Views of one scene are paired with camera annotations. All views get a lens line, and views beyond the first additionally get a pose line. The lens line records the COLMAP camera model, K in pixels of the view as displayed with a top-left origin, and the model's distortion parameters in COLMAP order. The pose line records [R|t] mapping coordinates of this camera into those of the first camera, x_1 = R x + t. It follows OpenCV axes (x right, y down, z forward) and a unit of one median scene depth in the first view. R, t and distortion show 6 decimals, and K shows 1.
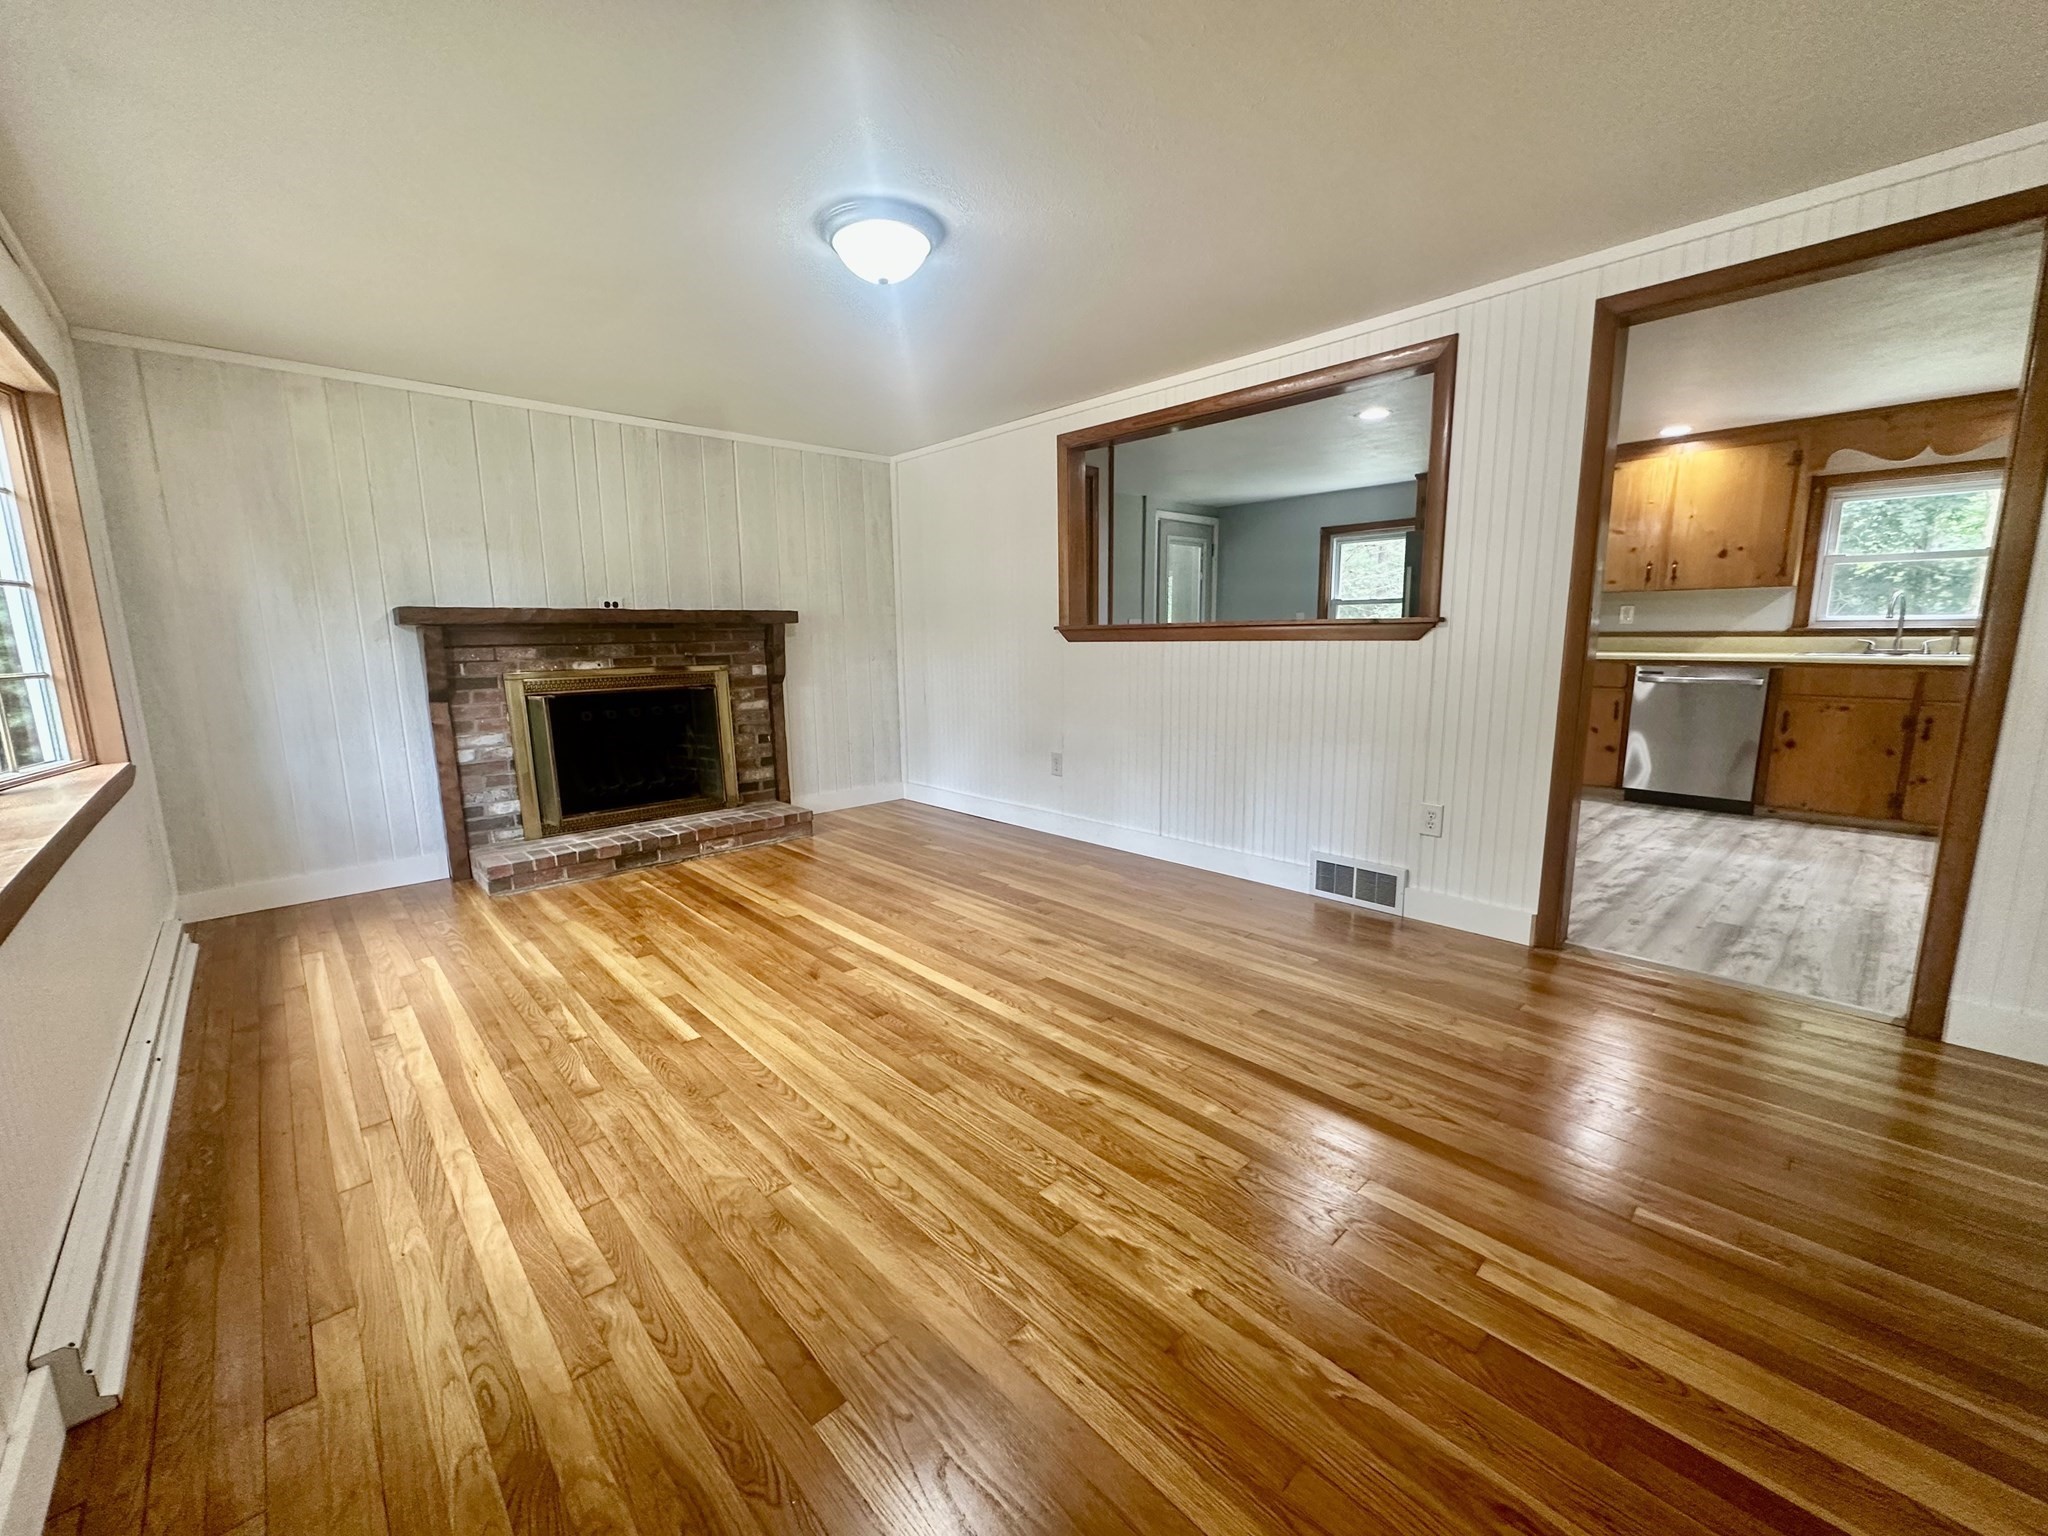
lens RADIAL K [[820.4, 0, 1022.1], [0, 820.4, 769.2], [0, 0, 1]] dist [-0.000718, -0.000527]
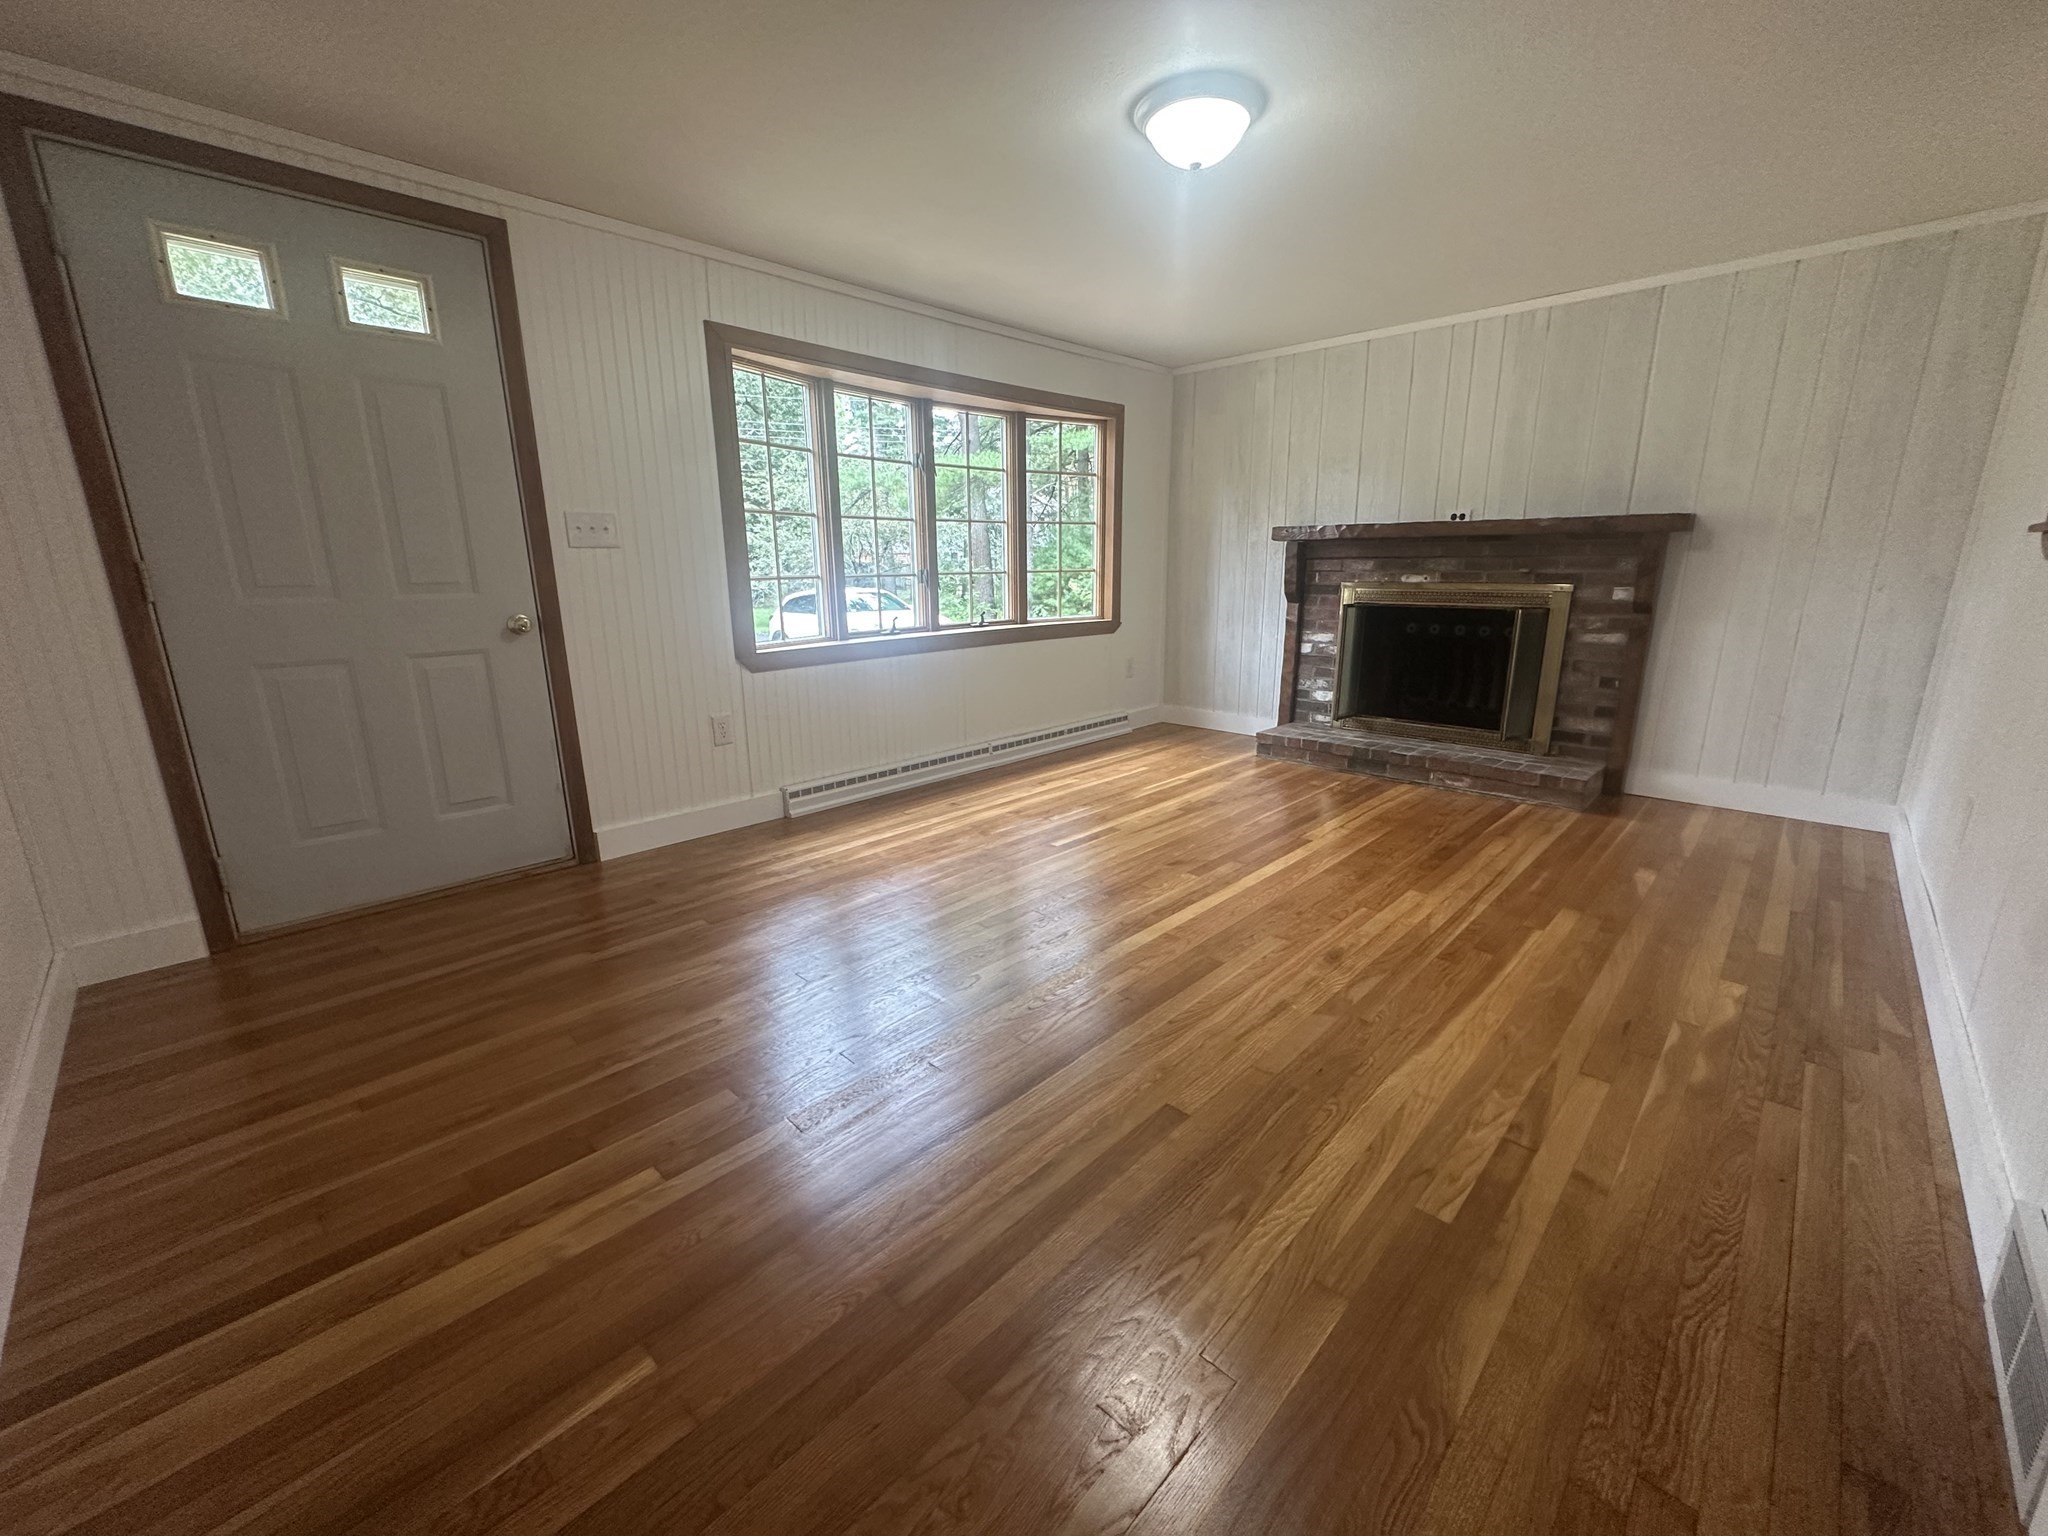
lens RADIAL K [[820.4, 0, 1022.1], [0, 820.4, 769.2], [0, 0, 1]] dist [-0.000718, -0.000527]
pose [[0.051524, 0.256359, -0.965207, 0.529873], [-0.160576, 0.956043, 0.245353, -0.073861], [0.985678, 0.142347, 0.090424, 0.471371]]
